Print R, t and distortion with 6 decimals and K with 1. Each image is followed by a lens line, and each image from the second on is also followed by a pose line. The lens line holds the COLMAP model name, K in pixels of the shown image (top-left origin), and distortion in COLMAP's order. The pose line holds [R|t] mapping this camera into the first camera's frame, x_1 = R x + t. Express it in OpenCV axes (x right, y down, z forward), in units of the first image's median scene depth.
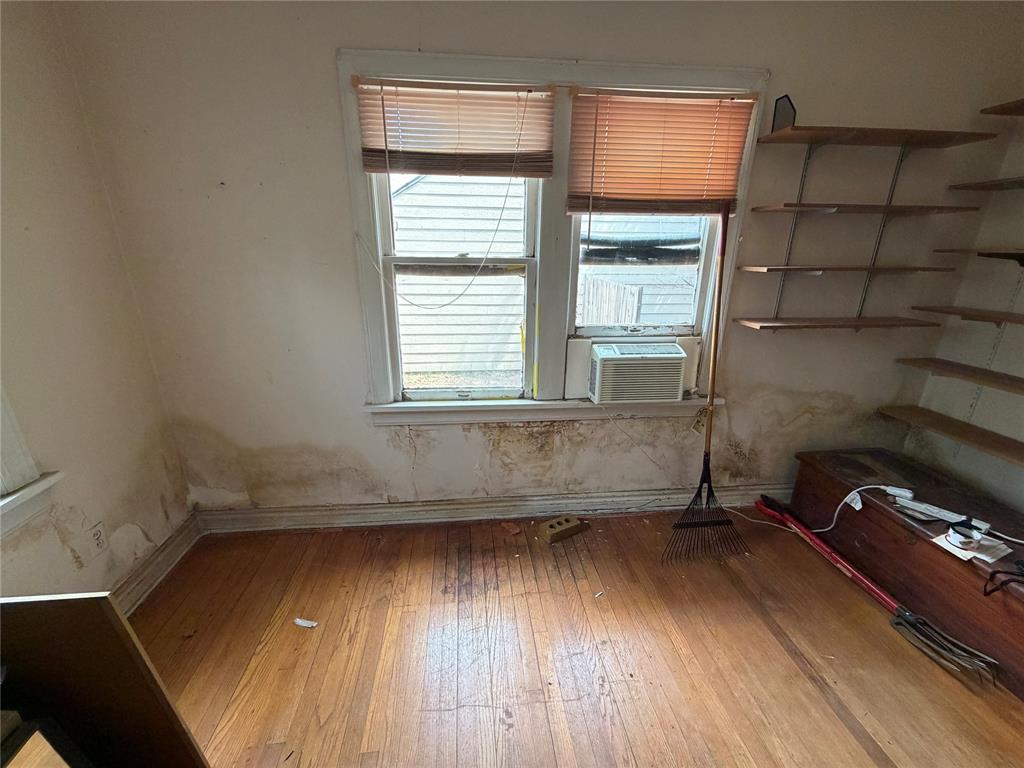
lens RADIAL K [[408.5, 0, 512.0], [0, 408.5, 384.0], [0, 0, 1]] dist [-0.003009, -0.000014]
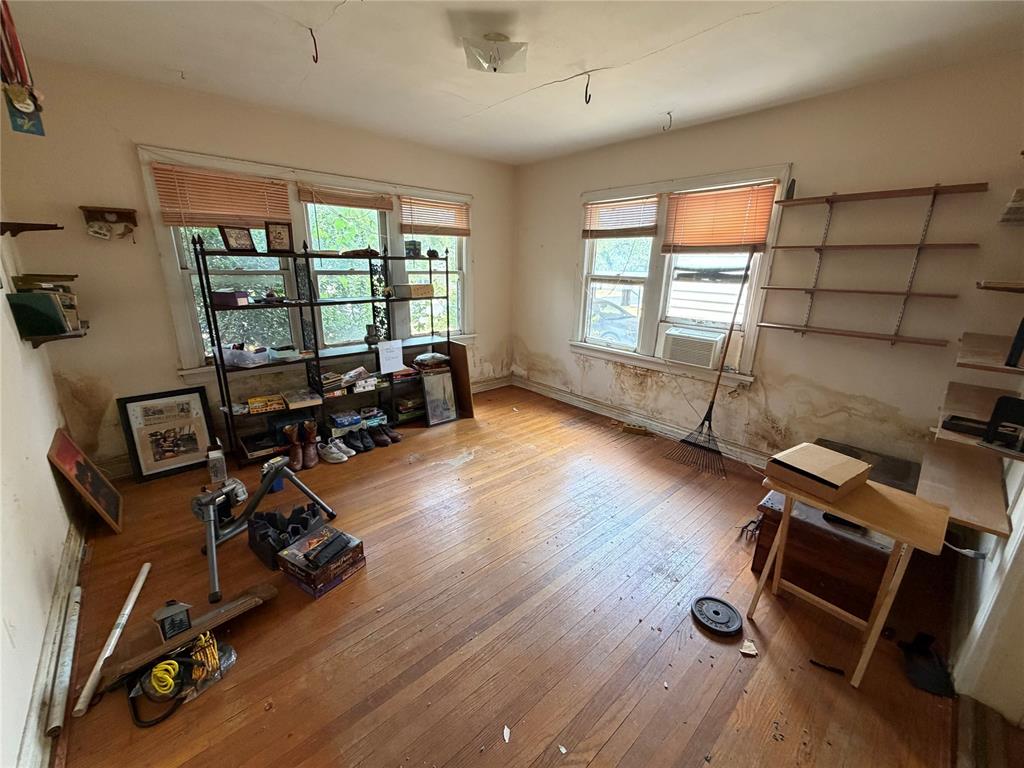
lens RADIAL K [[408.5, 0, 512.0], [0, 408.5, 384.0], [0, 0, 1]] dist [-0.003009, -0.000014]
pose [[0.593392, 0.229071, -0.771630, 1.193059], [-0.275665, 0.958511, 0.072560, 0.198044], [0.756237, 0.169655, 0.631920, -0.573904]]
